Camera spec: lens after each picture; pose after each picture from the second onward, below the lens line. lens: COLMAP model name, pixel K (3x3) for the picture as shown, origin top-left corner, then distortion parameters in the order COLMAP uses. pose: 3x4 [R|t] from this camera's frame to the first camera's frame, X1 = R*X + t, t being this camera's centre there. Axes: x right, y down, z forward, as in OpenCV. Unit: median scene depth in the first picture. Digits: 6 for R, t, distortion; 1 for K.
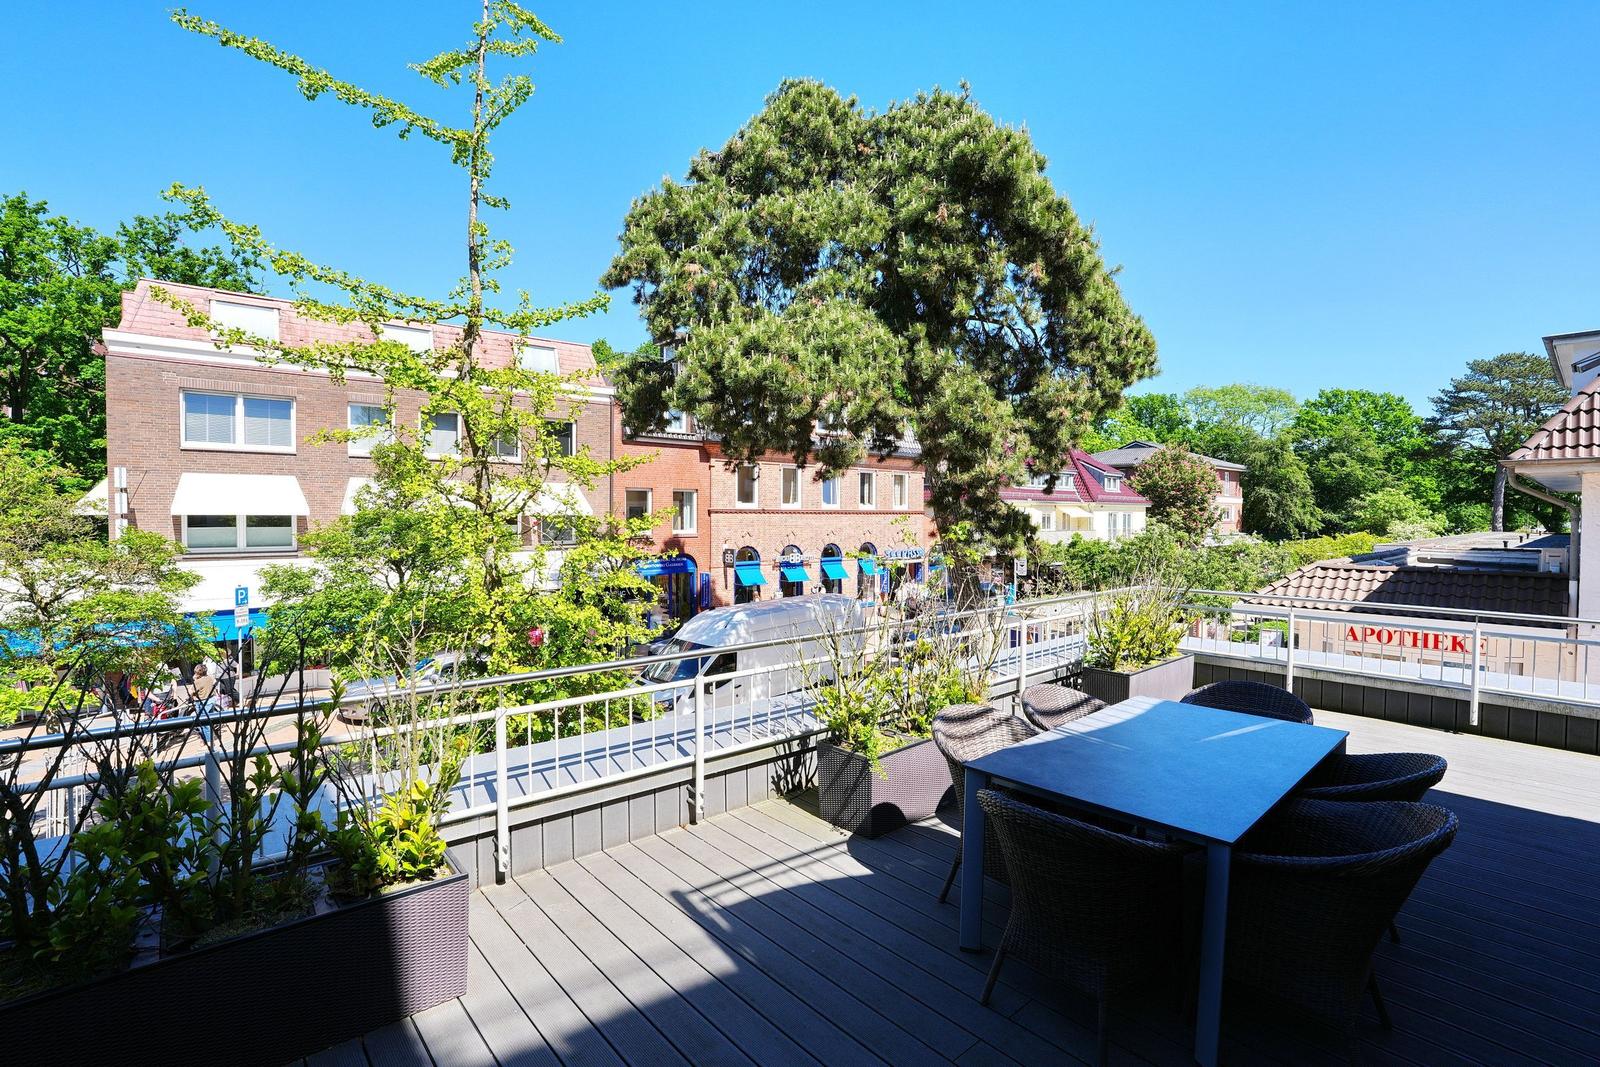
lens RADIAL K [[739.4, 0, 801.9], [0, 739.4, 534.6], [0, 0, 1]] dist [-0.070425, 0.026080]
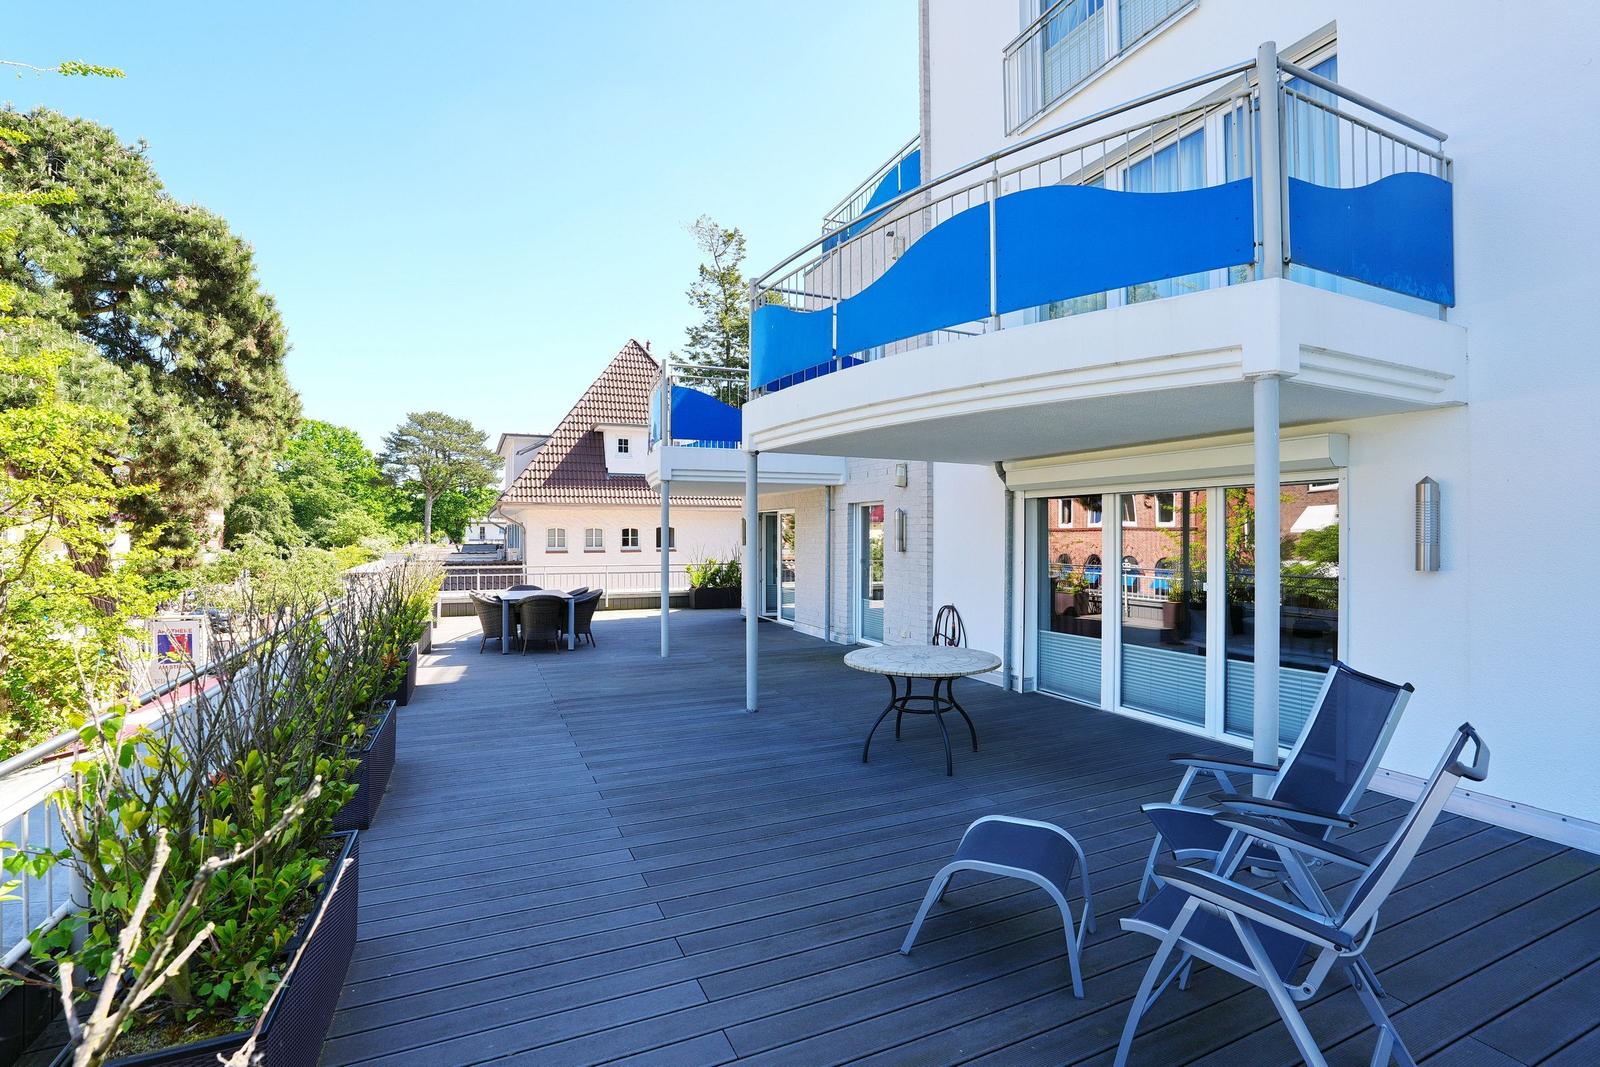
lens RADIAL K [[739.4, 0, 801.9], [0, 739.4, 534.6], [0, 0, 1]] dist [-0.070425, 0.026080]
pose [[0.286368, -0.002533, 0.958116, -0.116046], [0.025821, 0.999654, -0.005075, 0.002352], [-0.957772, 0.026193, 0.286334, -0.058487]]
